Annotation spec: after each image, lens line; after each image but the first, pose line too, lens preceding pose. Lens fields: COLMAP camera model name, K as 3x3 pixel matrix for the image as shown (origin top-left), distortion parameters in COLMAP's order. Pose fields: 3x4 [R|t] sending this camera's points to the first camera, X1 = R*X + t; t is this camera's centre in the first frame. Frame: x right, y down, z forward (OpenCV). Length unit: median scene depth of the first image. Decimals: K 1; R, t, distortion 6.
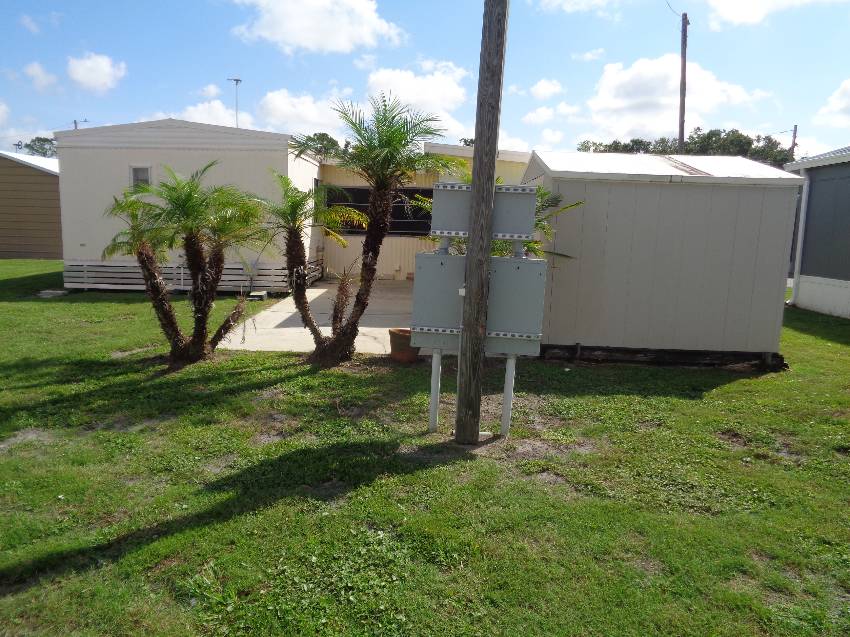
lens RADIAL K [[634.8, 0, 426.4], [0, 634.8, 323.3], [0, 0, 1]] dist [-0.000792, 0.008176]
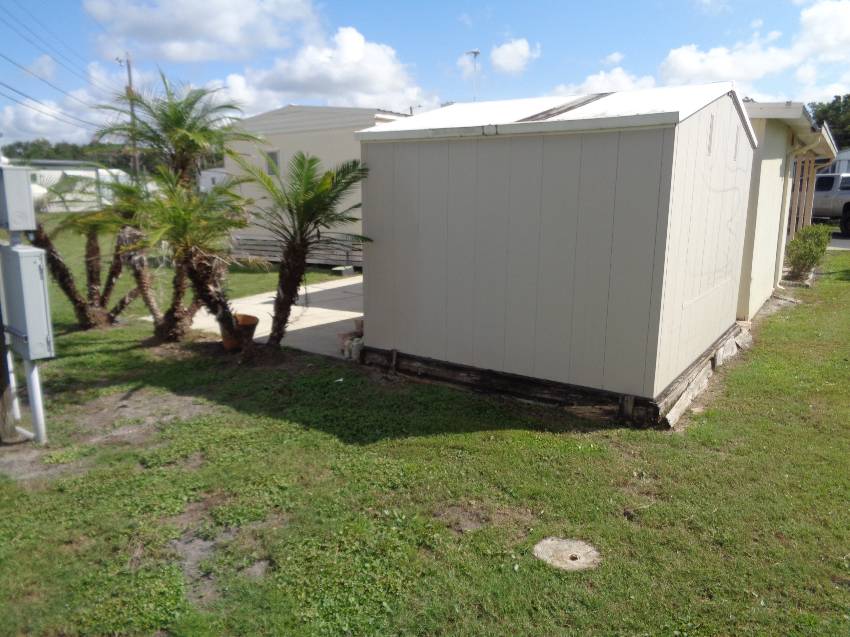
lens RADIAL K [[634.8, 0, 425.1], [0, 634.8, 312.7], [0, 0, 1]] dist [-0.000792, 0.008176]
pose [[0.823968, 0.075024, -0.561648, 0.716055], [-0.056137, 0.997128, 0.050838, -0.057651], [0.563849, -0.010359, 0.825813, 0.357051]]
